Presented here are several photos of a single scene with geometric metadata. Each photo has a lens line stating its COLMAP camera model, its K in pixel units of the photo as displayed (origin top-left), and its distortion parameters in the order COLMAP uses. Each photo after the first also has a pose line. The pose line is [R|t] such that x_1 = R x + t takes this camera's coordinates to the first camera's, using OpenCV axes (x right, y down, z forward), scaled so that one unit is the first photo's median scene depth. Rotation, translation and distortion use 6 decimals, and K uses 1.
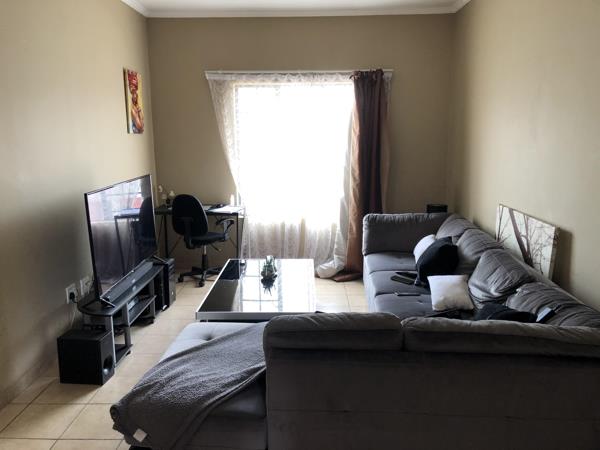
lens RADIAL K [[486.2, 0, 300.0], [0, 486.2, 225.0], [0, 0, 1]] dist [0.059821, -0.057444]
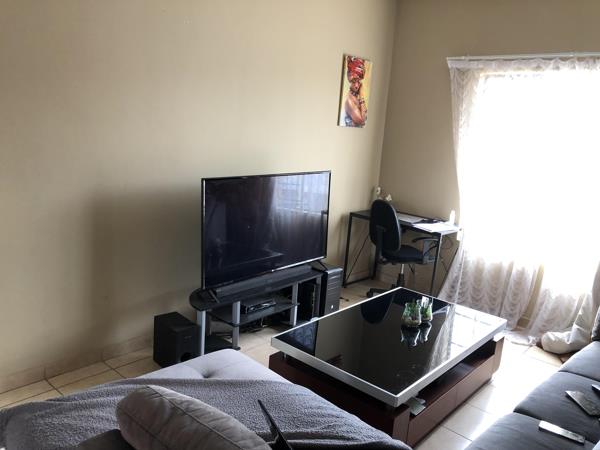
lens RADIAL K [[486.2, 0, 300.0], [0, 486.2, 225.0], [0, 0, 1]] dist [0.059821, -0.057444]
pose [[0.764598, 0.196201, -0.613918, 0.180553], [-0.200392, 0.977696, 0.062885, -0.042077], [0.612563, 0.074943, 0.786861, 0.223736]]
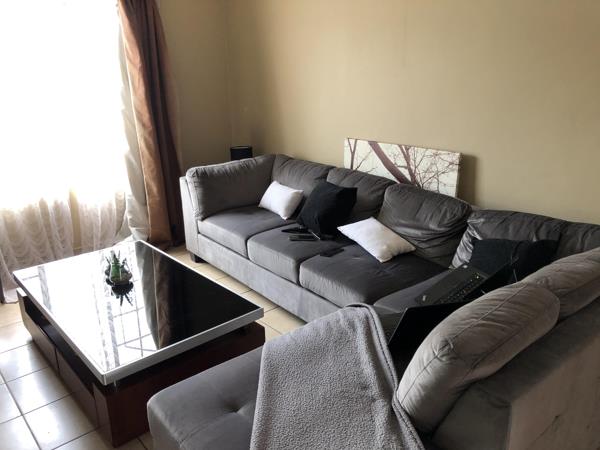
lens RADIAL K [[486.2, 0, 300.0], [0, 486.2, 225.0], [0, 0, 1]] dist [0.059821, -0.057444]
pose [[0.731167, -0.225768, 0.643757, -0.241298], [0.141326, 0.973308, 0.180827, -0.046713], [-0.667399, -0.041235, 0.743558, 0.255158]]
